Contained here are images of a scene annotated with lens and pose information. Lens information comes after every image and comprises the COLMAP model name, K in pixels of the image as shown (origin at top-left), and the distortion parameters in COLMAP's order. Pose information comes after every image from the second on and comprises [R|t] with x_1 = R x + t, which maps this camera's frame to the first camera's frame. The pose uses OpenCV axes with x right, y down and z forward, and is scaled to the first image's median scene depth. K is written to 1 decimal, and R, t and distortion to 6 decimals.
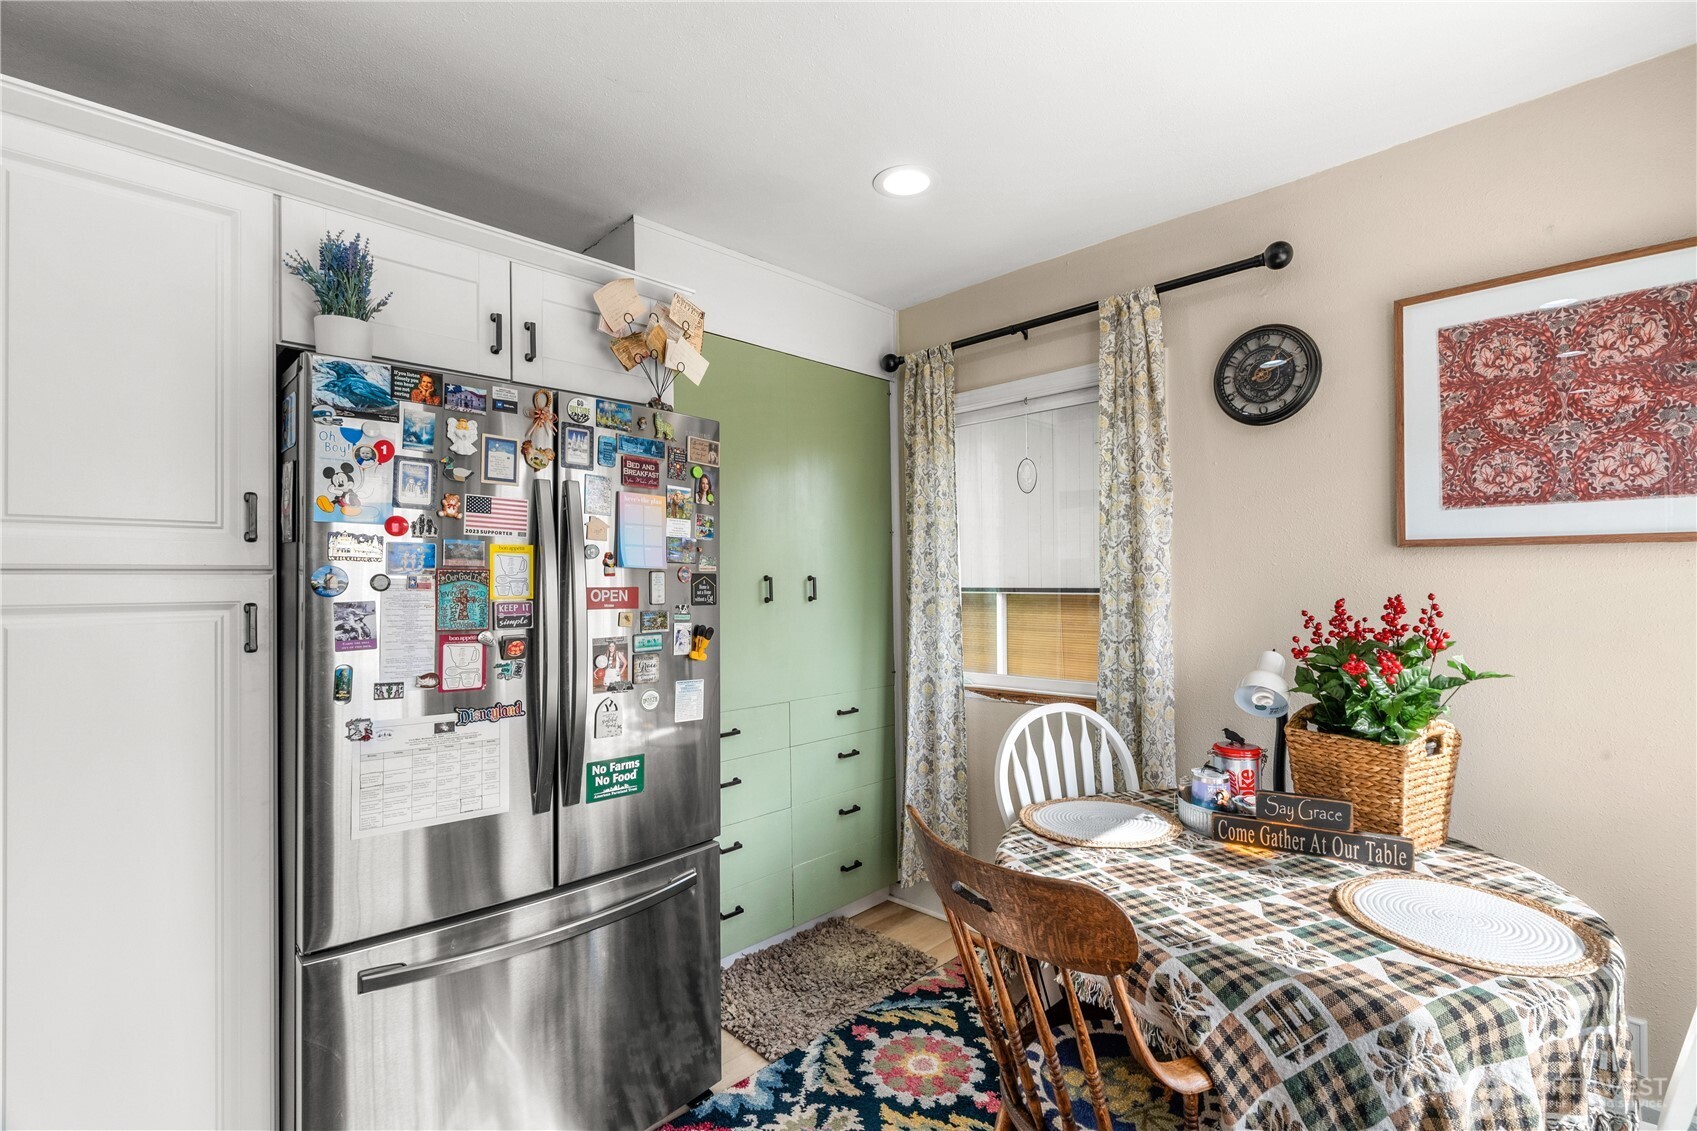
lens RADIAL K [[766.7, 0, 846.6], [0, 766.7, 570.1], [0, 0, 1]] dist [-0.006508, 0.000980]
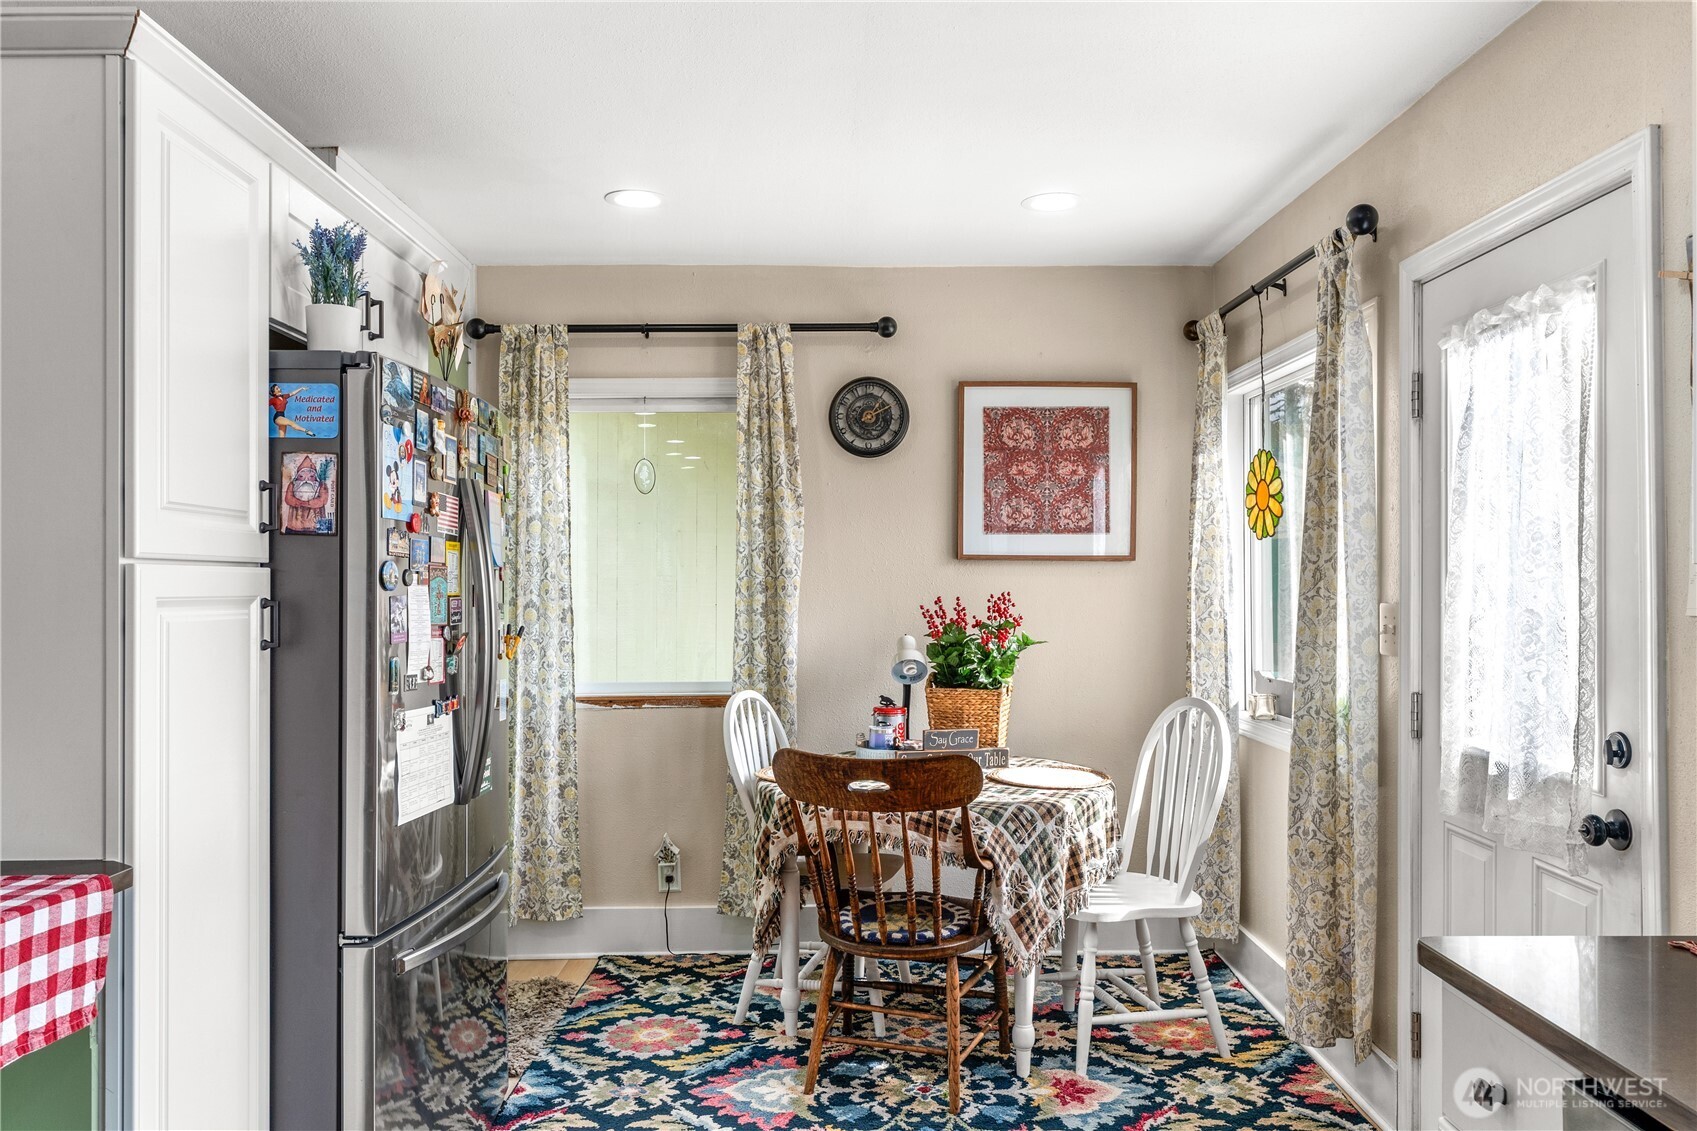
lens RADIAL K [[1258.5, 0, 848.5], [0, 1258.5, 565.5], [0, 0, 1]] dist [-0.003138, -0.001112]
pose [[0.701431, 0.016778, 0.712540, -1.053274], [-0.013281, 0.999857, -0.010470, 0.006948], [-0.712614, -0.002119, 0.701553, -0.460214]]
